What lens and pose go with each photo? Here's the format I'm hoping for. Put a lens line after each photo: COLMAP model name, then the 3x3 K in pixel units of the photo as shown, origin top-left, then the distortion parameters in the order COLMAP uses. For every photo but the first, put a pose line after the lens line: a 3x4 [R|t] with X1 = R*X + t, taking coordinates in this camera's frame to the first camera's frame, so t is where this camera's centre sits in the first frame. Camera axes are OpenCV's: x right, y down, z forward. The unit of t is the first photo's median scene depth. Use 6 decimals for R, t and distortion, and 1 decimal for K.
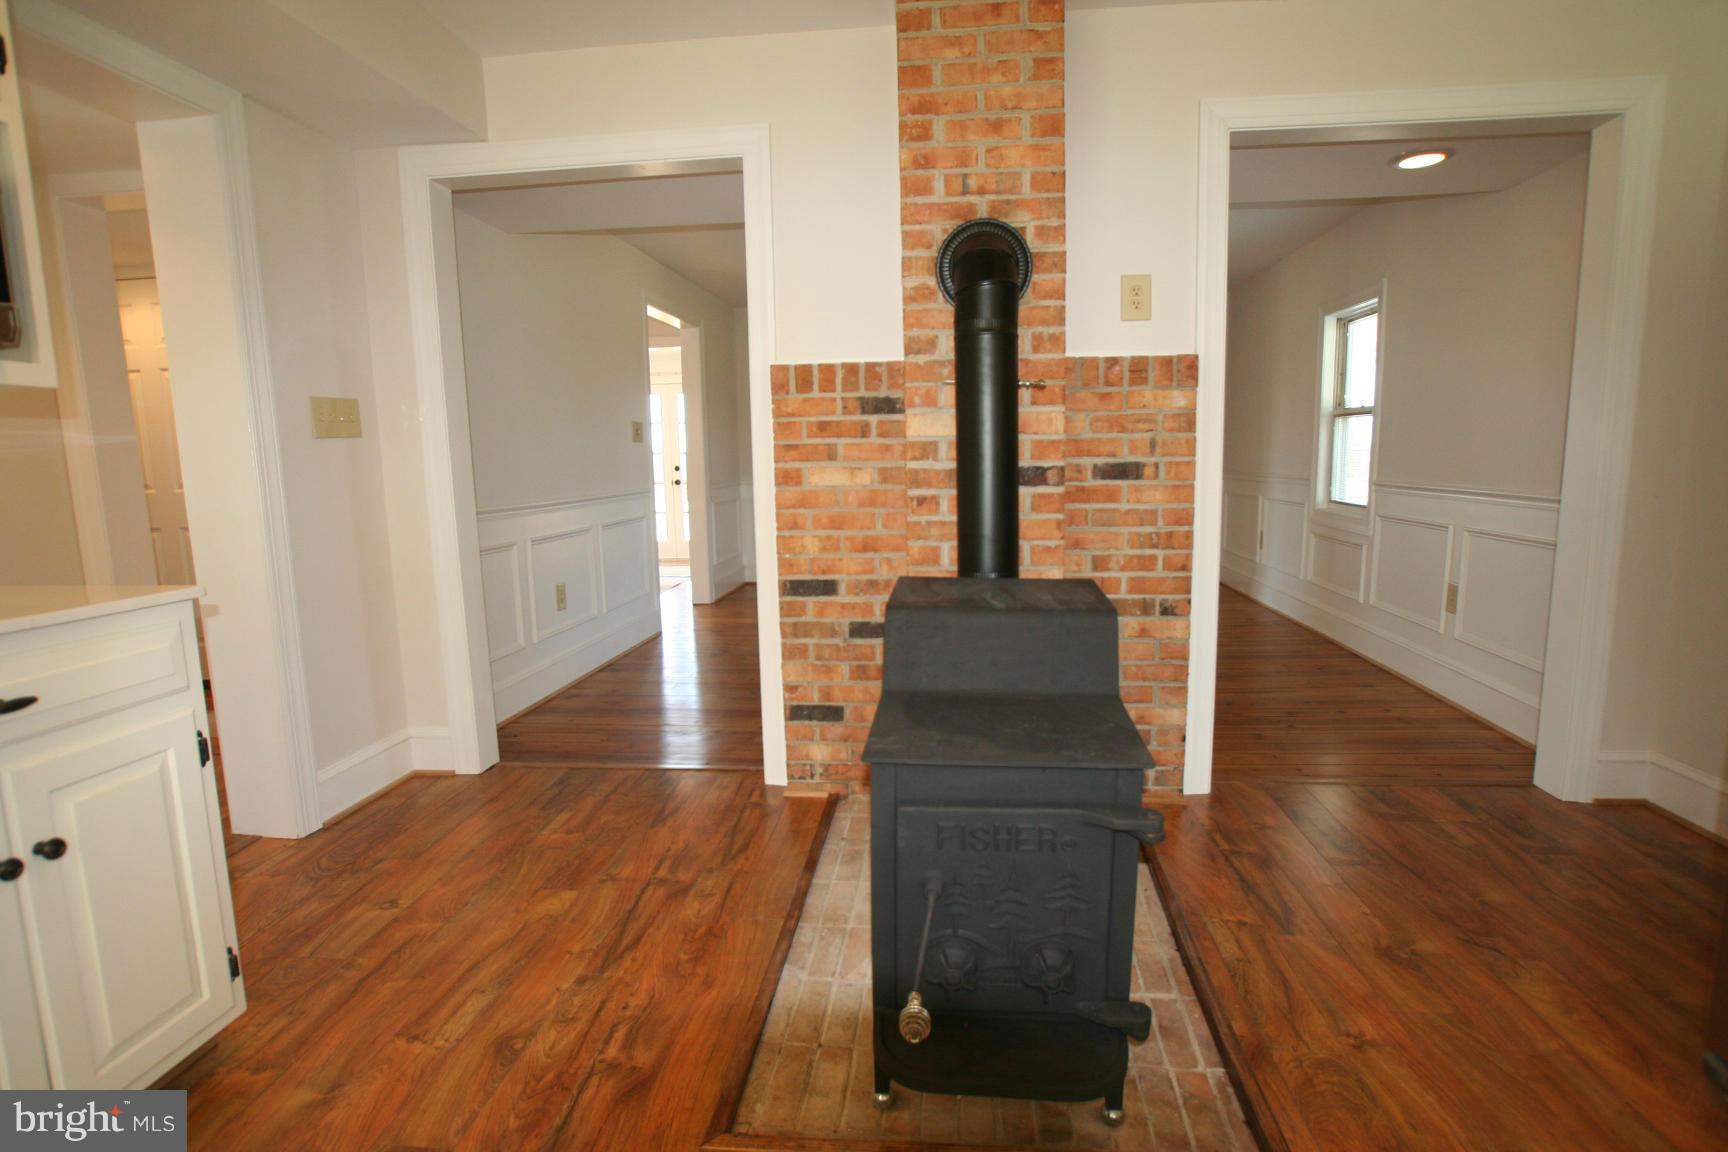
lens RADIAL K [[883.3, 0, 868.1], [0, 883.3, 579.0], [0, 0, 1]] dist [-0.079494, 0.046322]
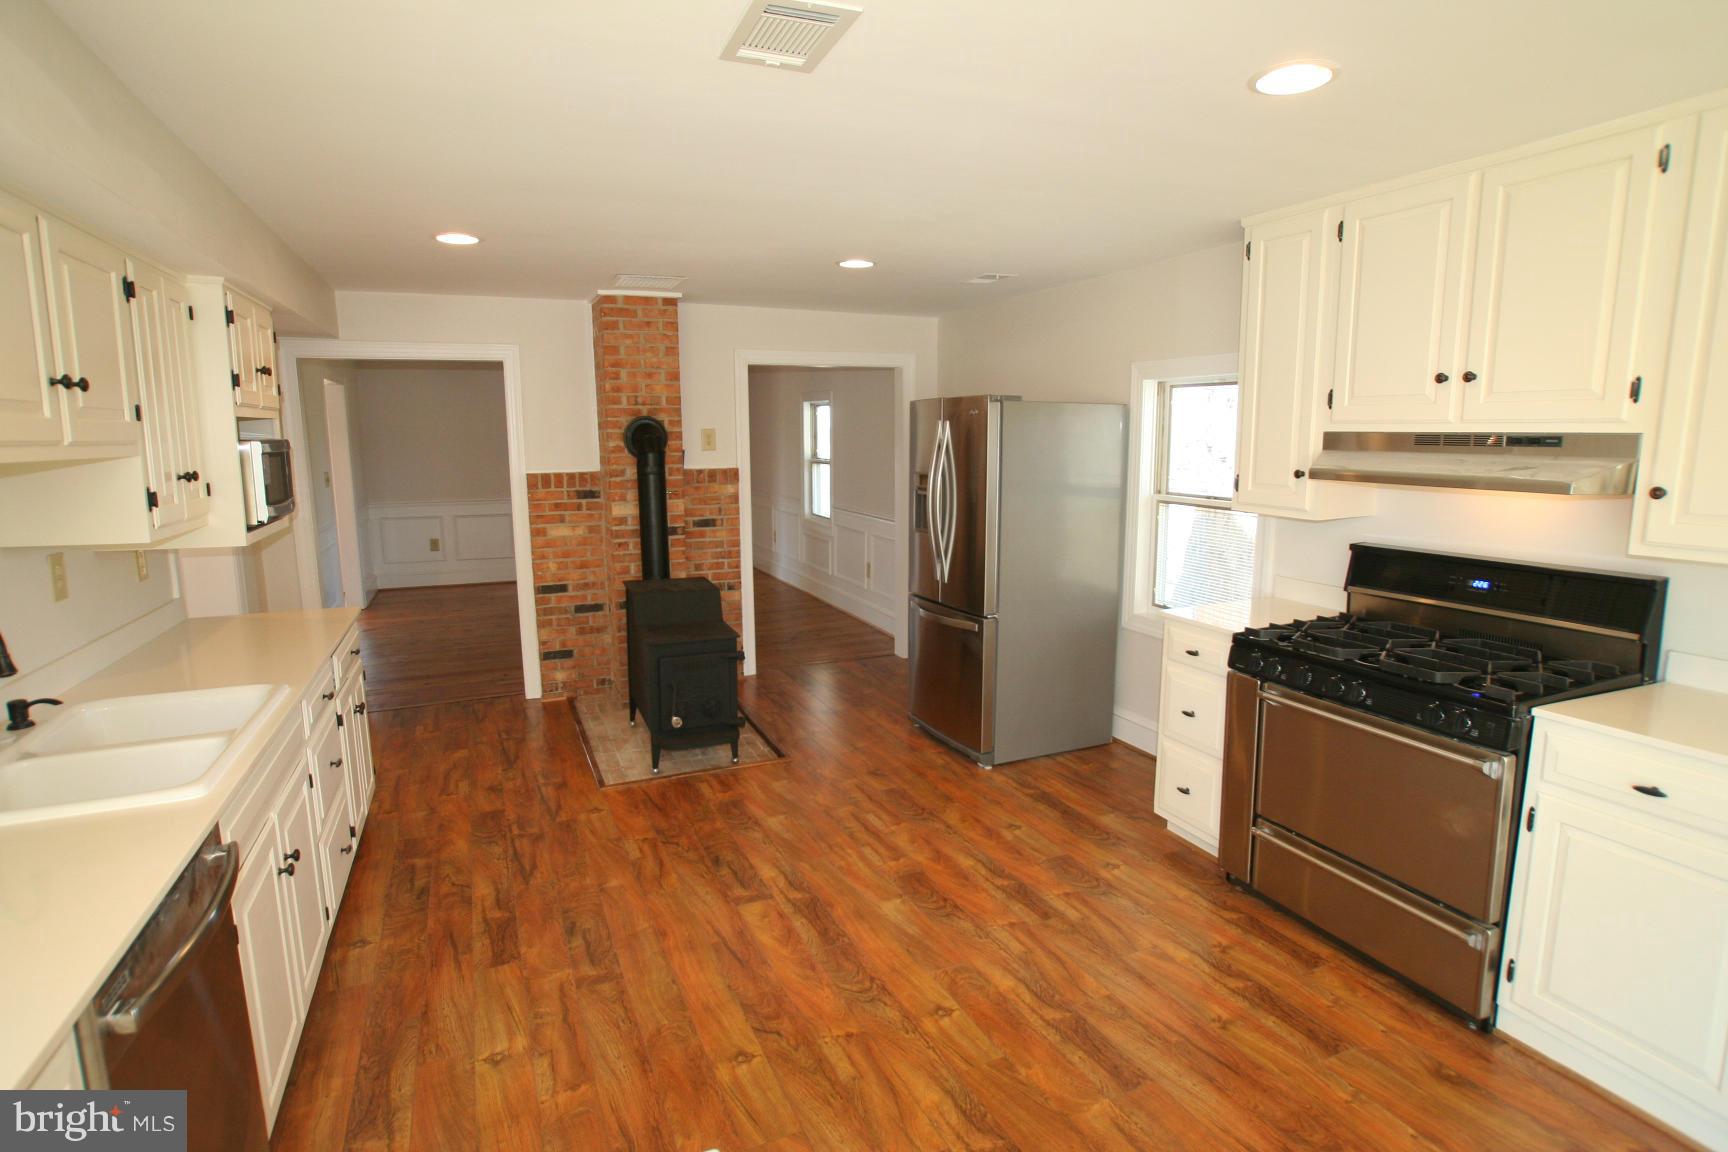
lens RADIAL K [[883.3, 0, 868.1], [0, 883.3, 579.0], [0, 0, 1]] dist [-0.079494, 0.046322]
pose [[0.866418, -0.067651, 0.494715, -0.423669], [0.056814, 0.997701, 0.036931, -0.044428], [-0.496076, -0.003891, 0.868270, -1.014886]]
